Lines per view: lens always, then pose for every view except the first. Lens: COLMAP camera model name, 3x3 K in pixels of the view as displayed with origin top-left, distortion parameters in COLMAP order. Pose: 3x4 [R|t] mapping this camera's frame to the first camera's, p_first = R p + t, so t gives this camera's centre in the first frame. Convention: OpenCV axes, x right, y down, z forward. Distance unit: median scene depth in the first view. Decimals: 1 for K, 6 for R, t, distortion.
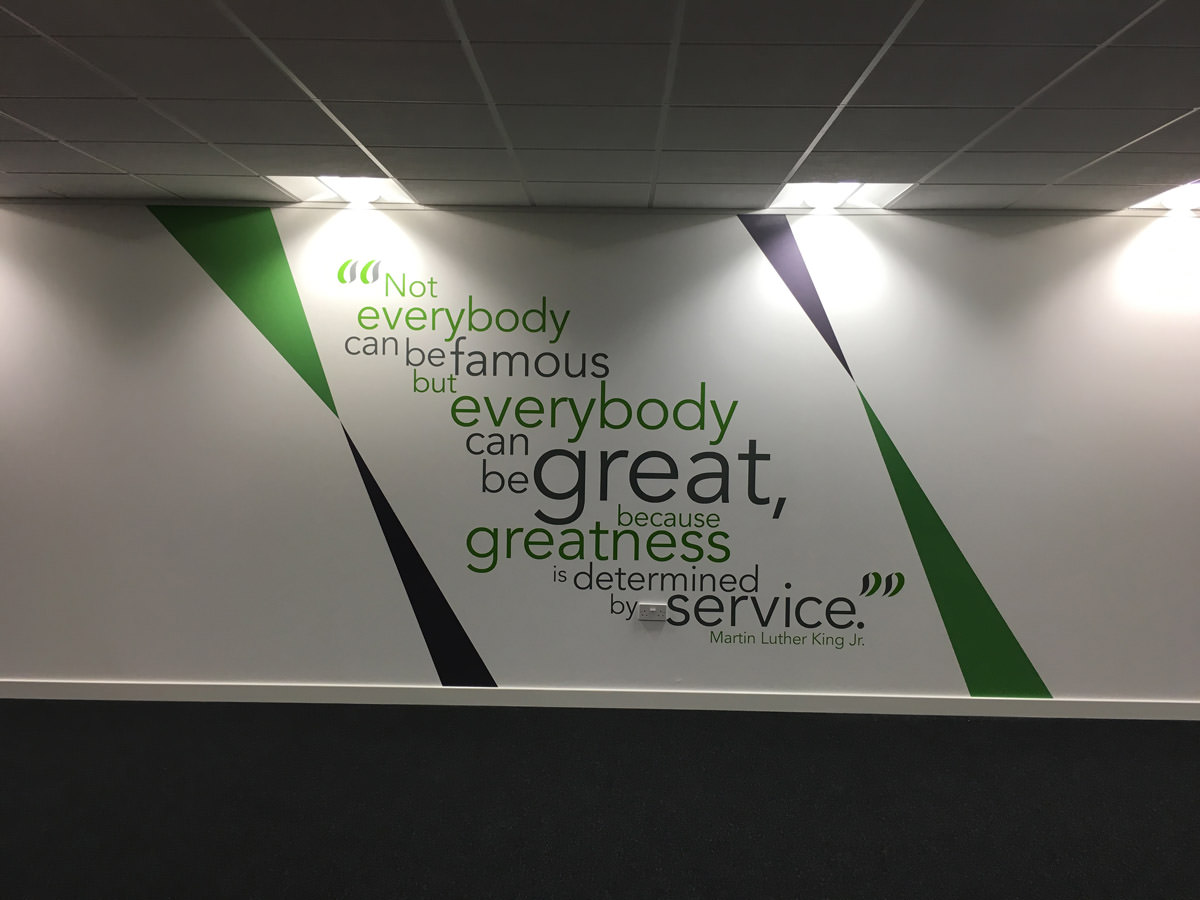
lens RADIAL K [[1019.4, 0, 600.0], [0, 1019.4, 450.0], [0, 0, 1]] dist [0.074265, -0.001153]
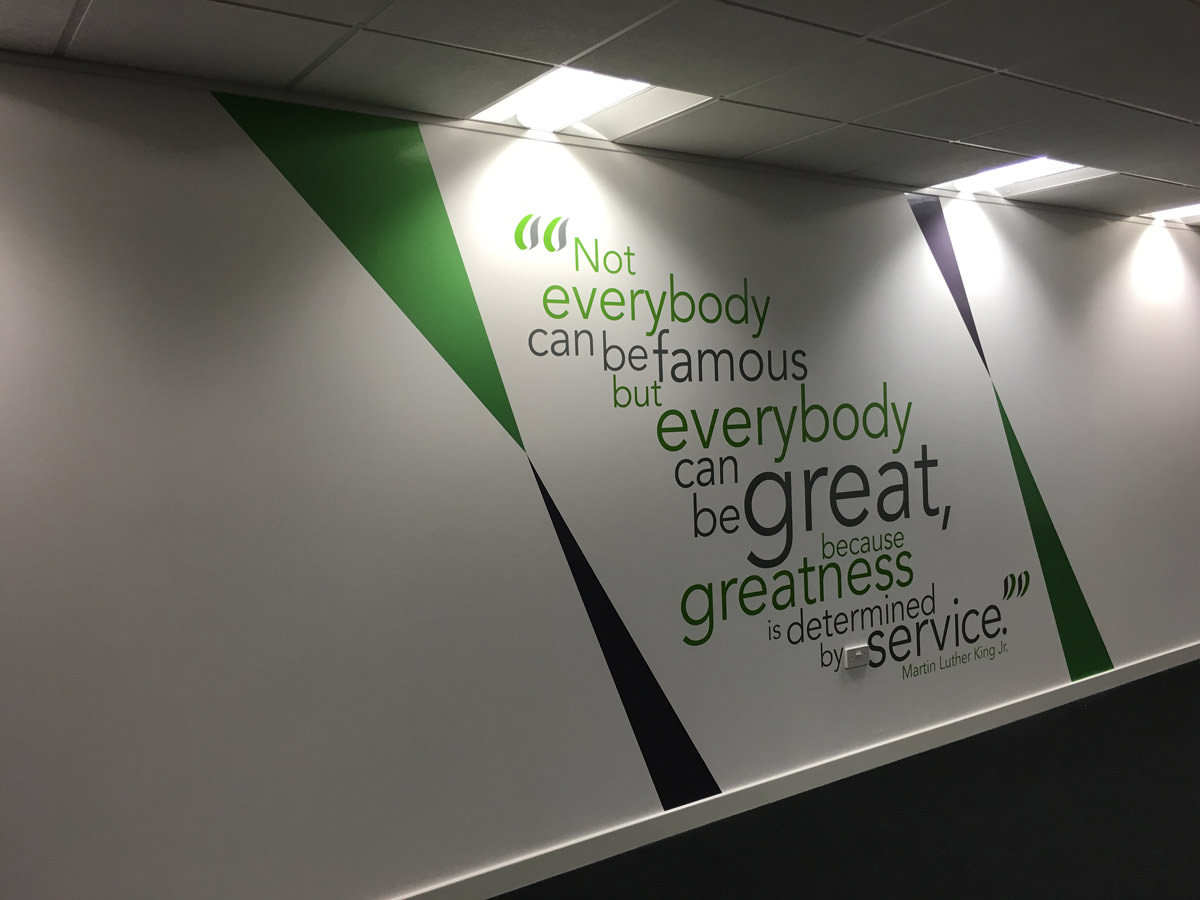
lens RADIAL K [[1019.4, 0, 600.0], [0, 1019.4, 450.0], [0, 0, 1]] dist [0.074265, -0.001153]
pose [[0.807096, -0.064861, 0.586847, -0.607474], [0.070733, 0.997411, 0.012958, -0.037170], [-0.586168, 0.031051, 0.809594, 0.435230]]
